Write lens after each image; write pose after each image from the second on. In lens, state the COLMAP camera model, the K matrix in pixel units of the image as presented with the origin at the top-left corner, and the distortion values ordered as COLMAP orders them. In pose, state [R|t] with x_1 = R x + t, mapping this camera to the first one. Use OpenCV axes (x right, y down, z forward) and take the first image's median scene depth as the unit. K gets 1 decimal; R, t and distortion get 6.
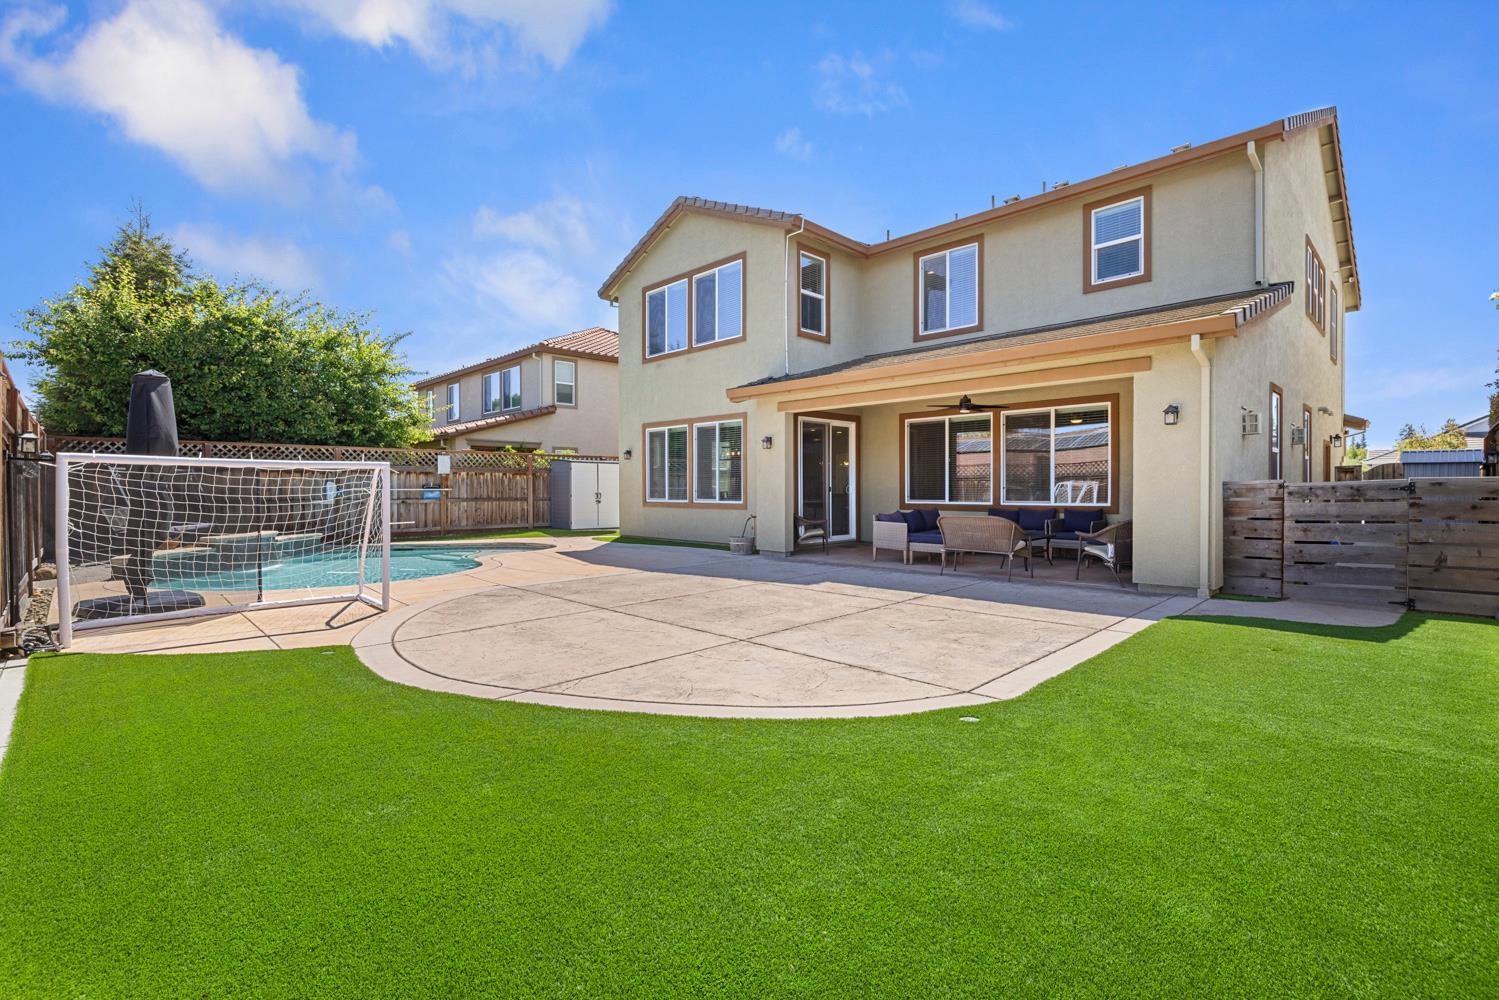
lens RADIAL K [[668.9, 0, 729.7], [0, 668.9, 491.3], [0, 0, 1]] dist [-0.003305, -0.000032]
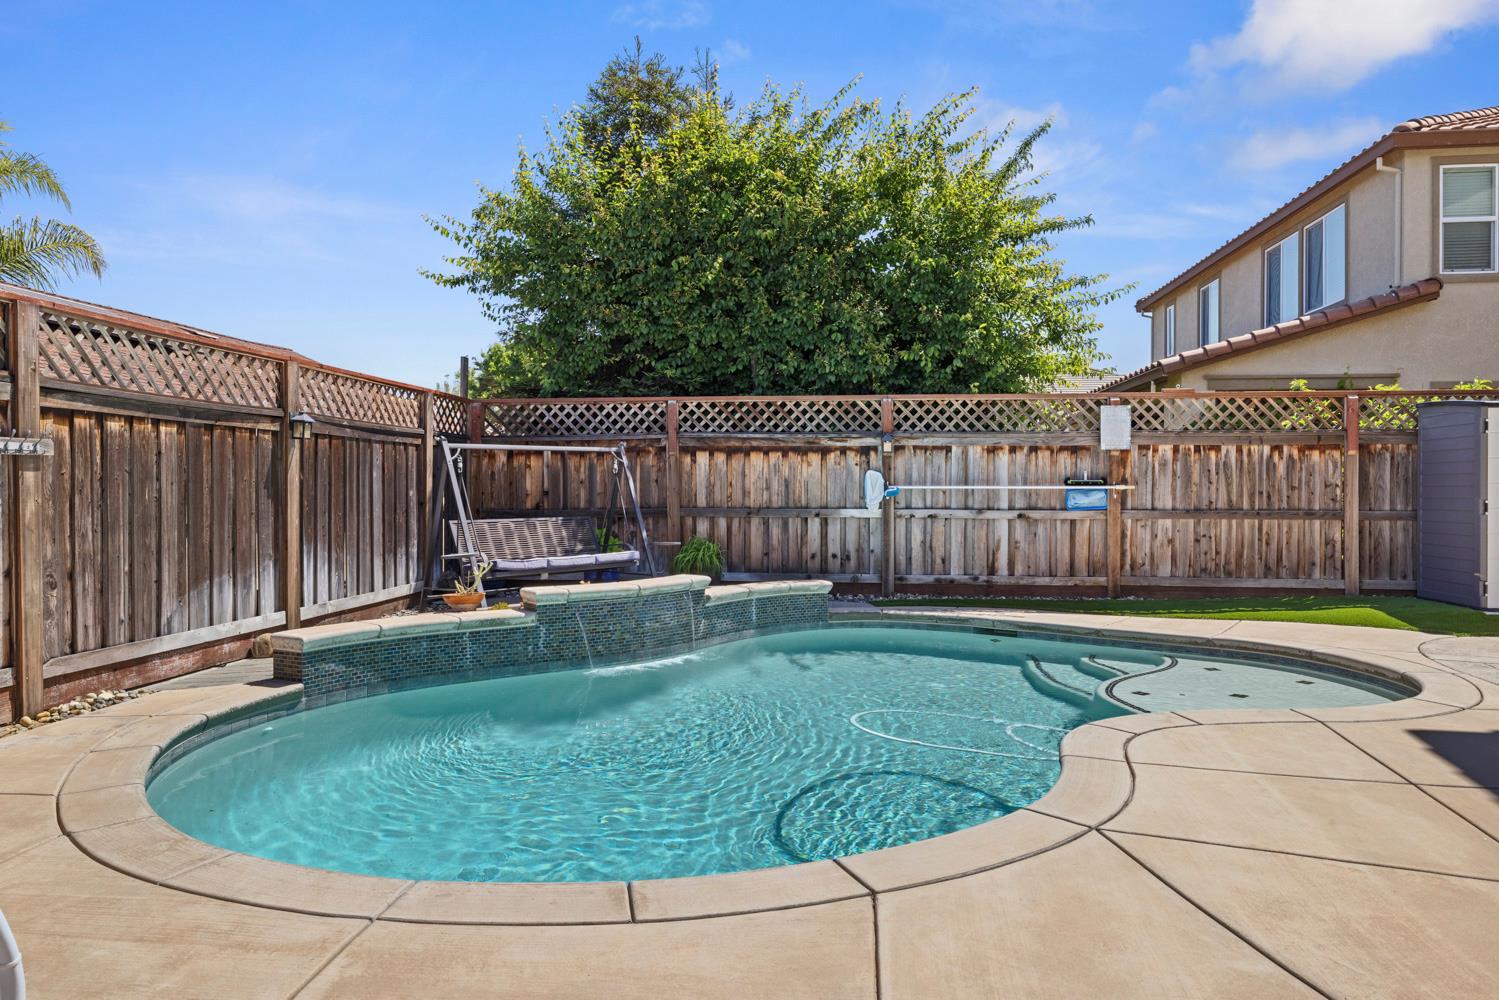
lens RADIAL K [[1001.6, 0, 747.2], [0, 1001.6, 495.7], [0, 0, 1]] dist [-0.008126, 0.006475]
pose [[0.645464, 0.007995, -0.763749, -0.104731], [-0.005987, 0.999967, 0.005407, 0.000363], [0.763768, 0.001083, 0.645491, 0.441473]]
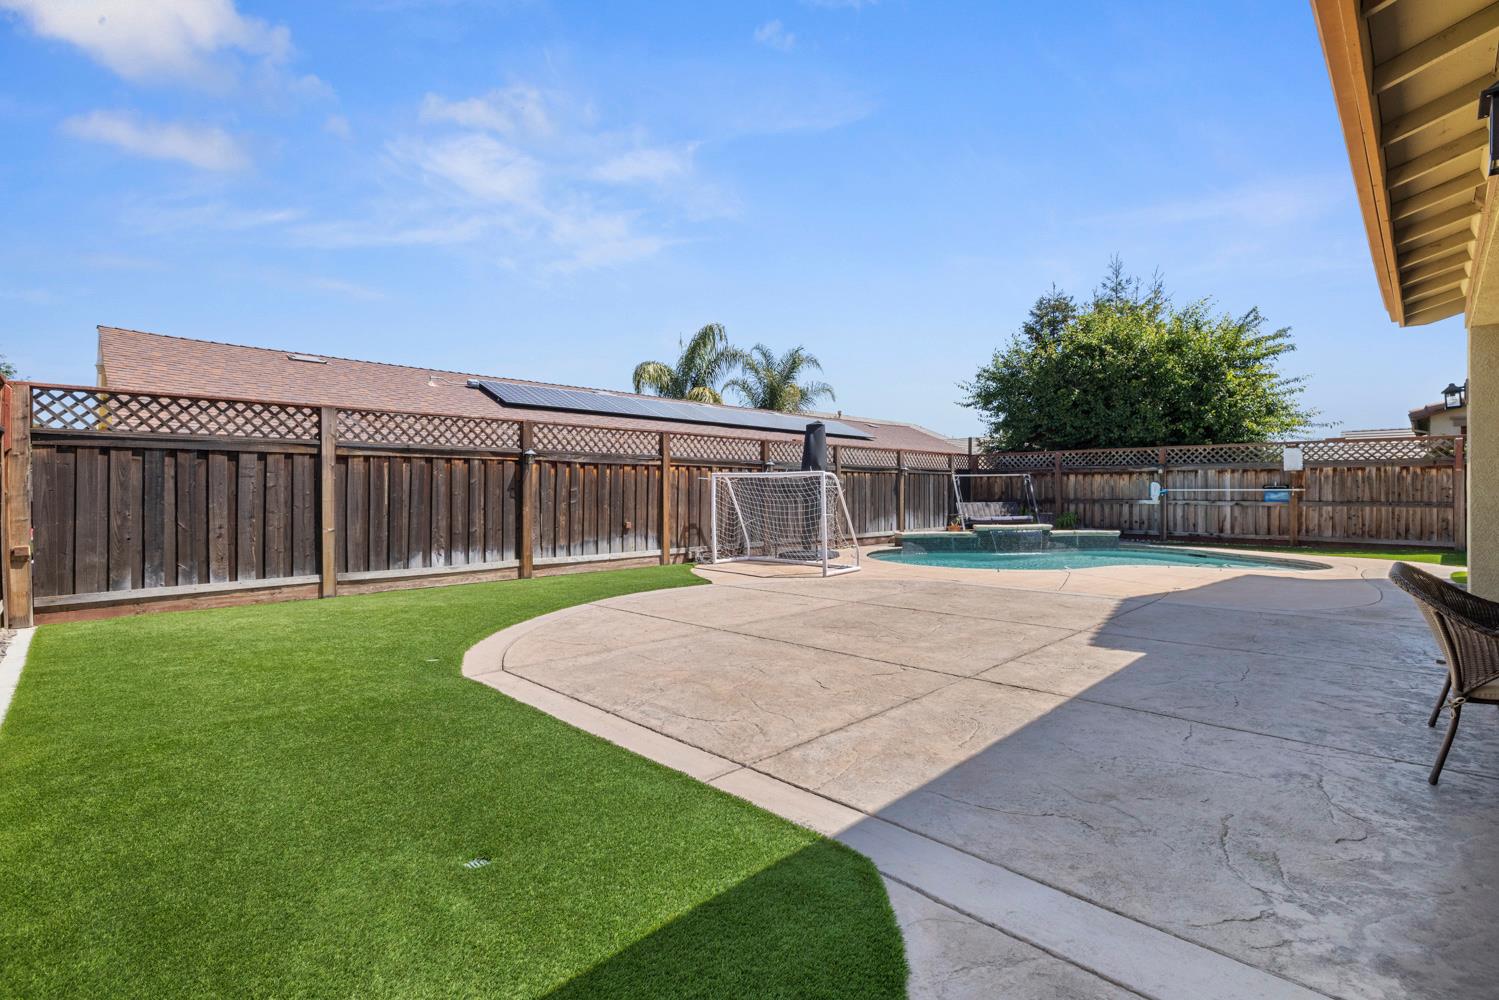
lens RADIAL K [[668.9, 0, 754.0], [0, 668.9, 486.2], [0, 0, 1]] dist [-0.003305, -0.000032]
pose [[0.031739, -0.003488, -0.999490, 0.372520], [-0.003005, 0.999989, -0.003585, -0.002463], [0.999492, 0.003118, 0.031728, 0.333605]]
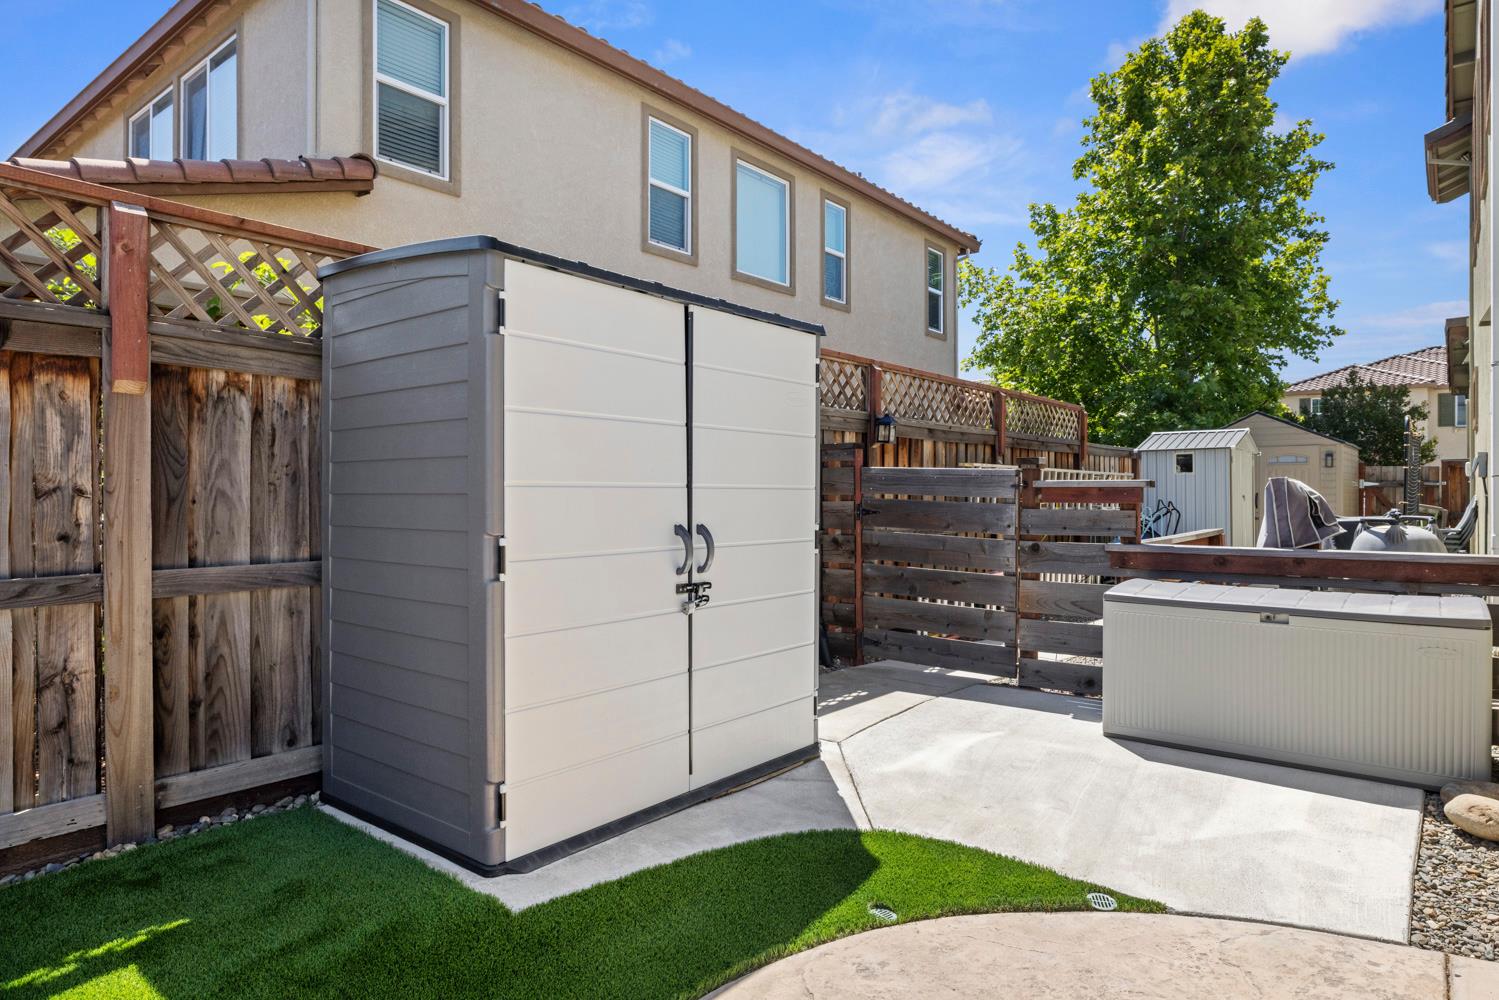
lens RADIAL K [[895.9, 0, 747.5], [0, 895.9, 492.2], [0, 0, 1]] dist [-0.001668, 0.000862]
pose [[0.991451, 0.002417, 0.130458, -0.240219], [-0.002154, 0.999995, -0.002160, -0.004721], [-0.130463, 0.001860, 0.991451, 0.943952]]
